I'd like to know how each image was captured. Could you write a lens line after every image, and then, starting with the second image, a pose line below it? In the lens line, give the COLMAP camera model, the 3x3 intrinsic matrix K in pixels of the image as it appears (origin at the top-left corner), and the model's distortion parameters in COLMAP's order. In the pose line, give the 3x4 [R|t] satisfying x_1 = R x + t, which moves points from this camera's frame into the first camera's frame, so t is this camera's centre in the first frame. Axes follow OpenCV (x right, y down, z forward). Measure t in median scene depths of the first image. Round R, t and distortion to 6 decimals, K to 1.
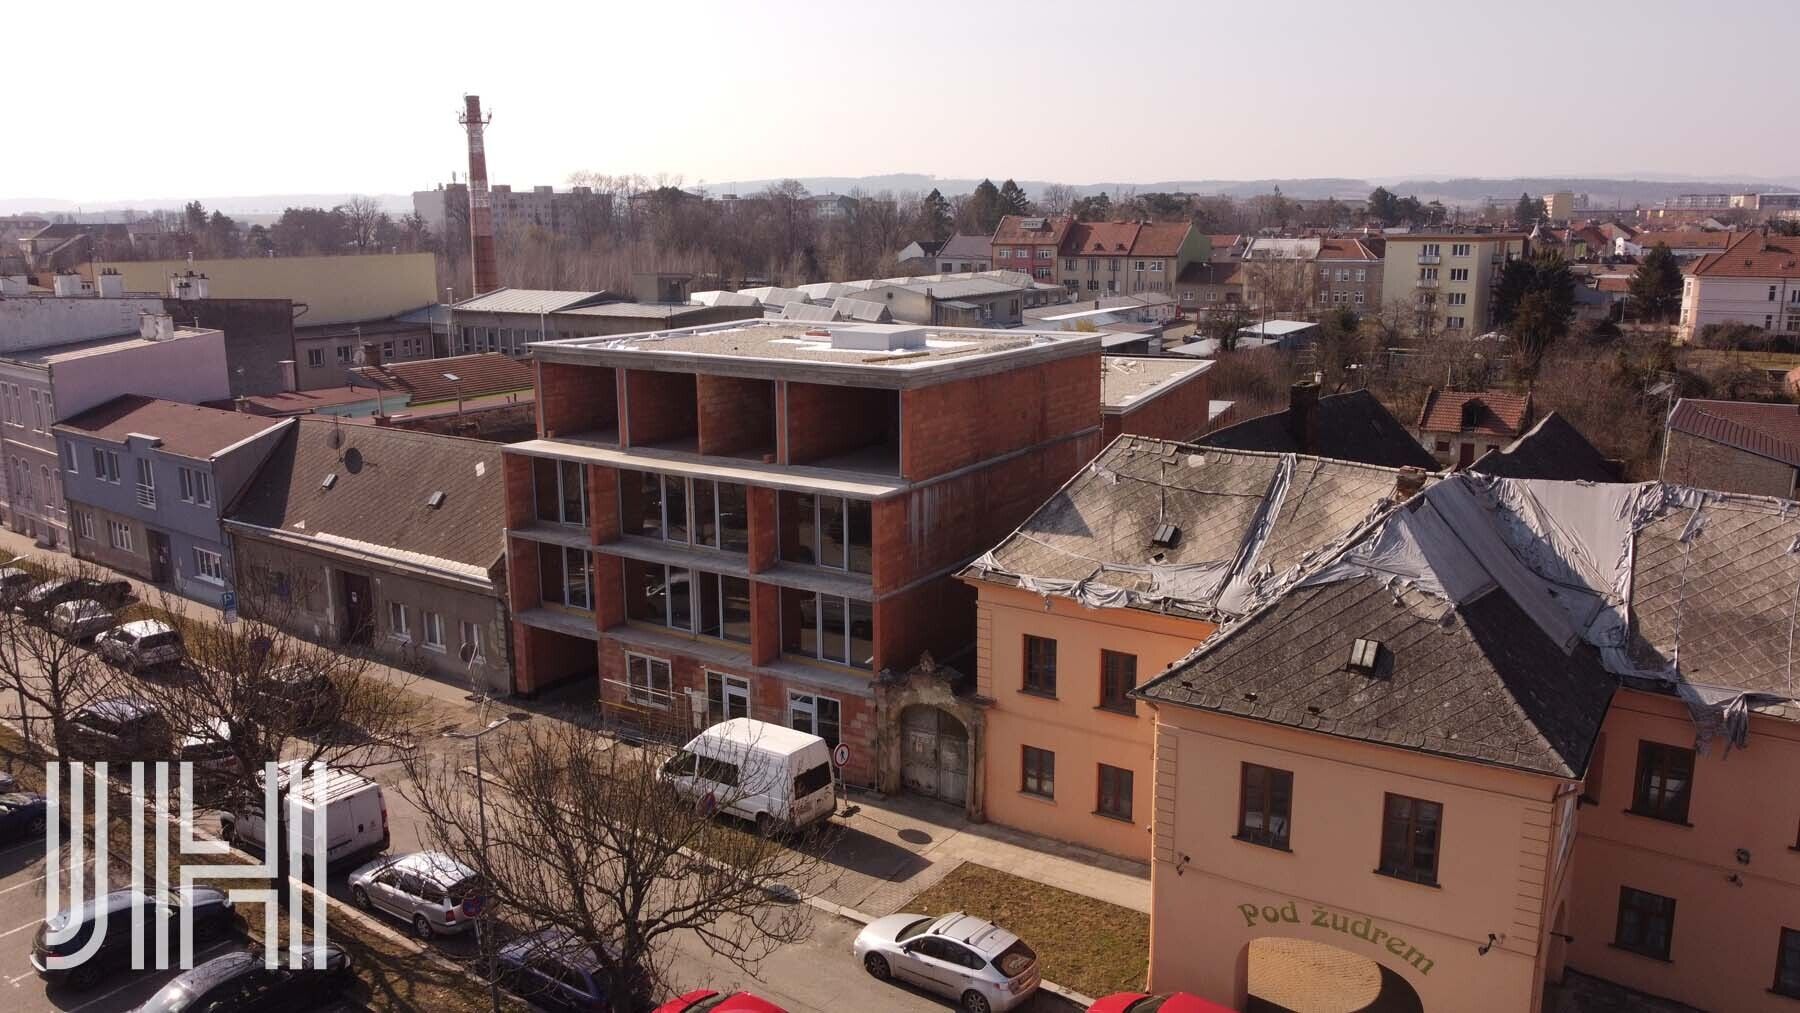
lens RADIAL K [[1364.4, 0, 906.7], [0, 1364.4, 508.0], [0, 0, 1]] dist [-0.000172, -0.006423]
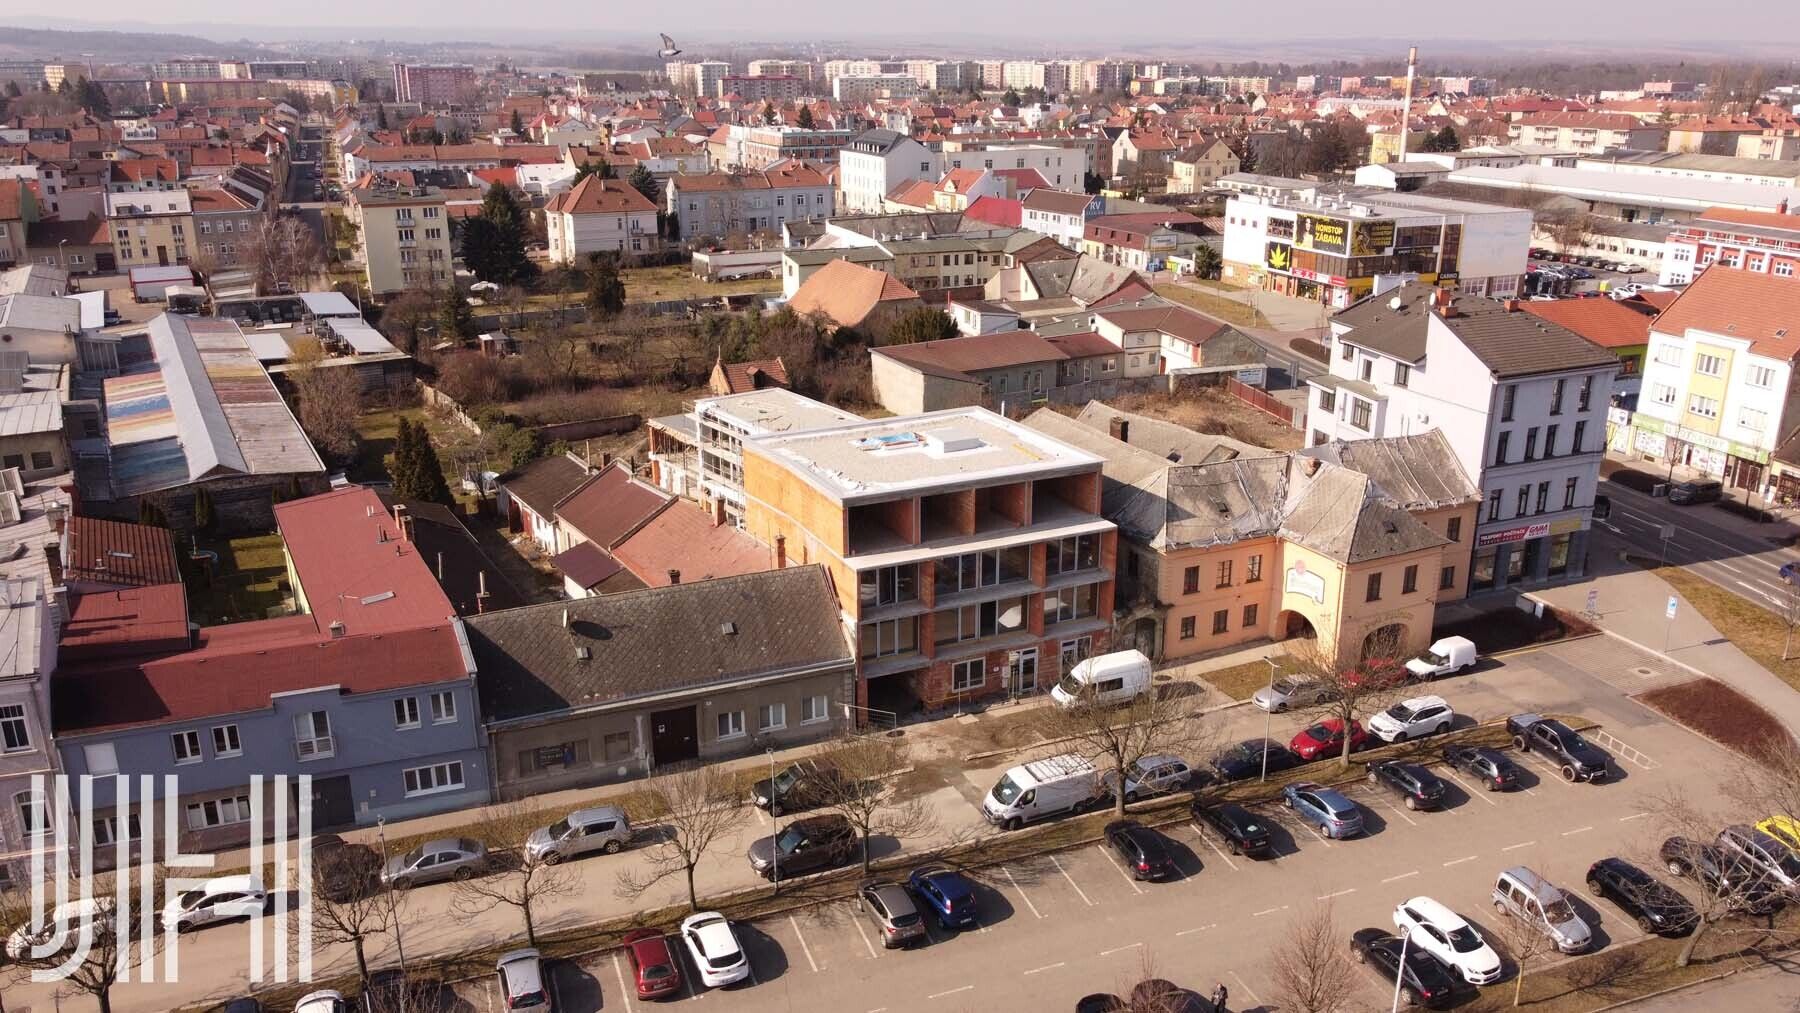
lens RADIAL K [[1364.4, 0, 906.7], [0, 1364.4, 508.0], [0, 0, 1]] dist [-0.000172, -0.006423]
pose [[0.520954, -0.263082, 0.812031, -0.426768], [0.177298, 0.963921, 0.198547, -0.115598], [-0.834969, 0.040537, 0.548802, 0.039958]]
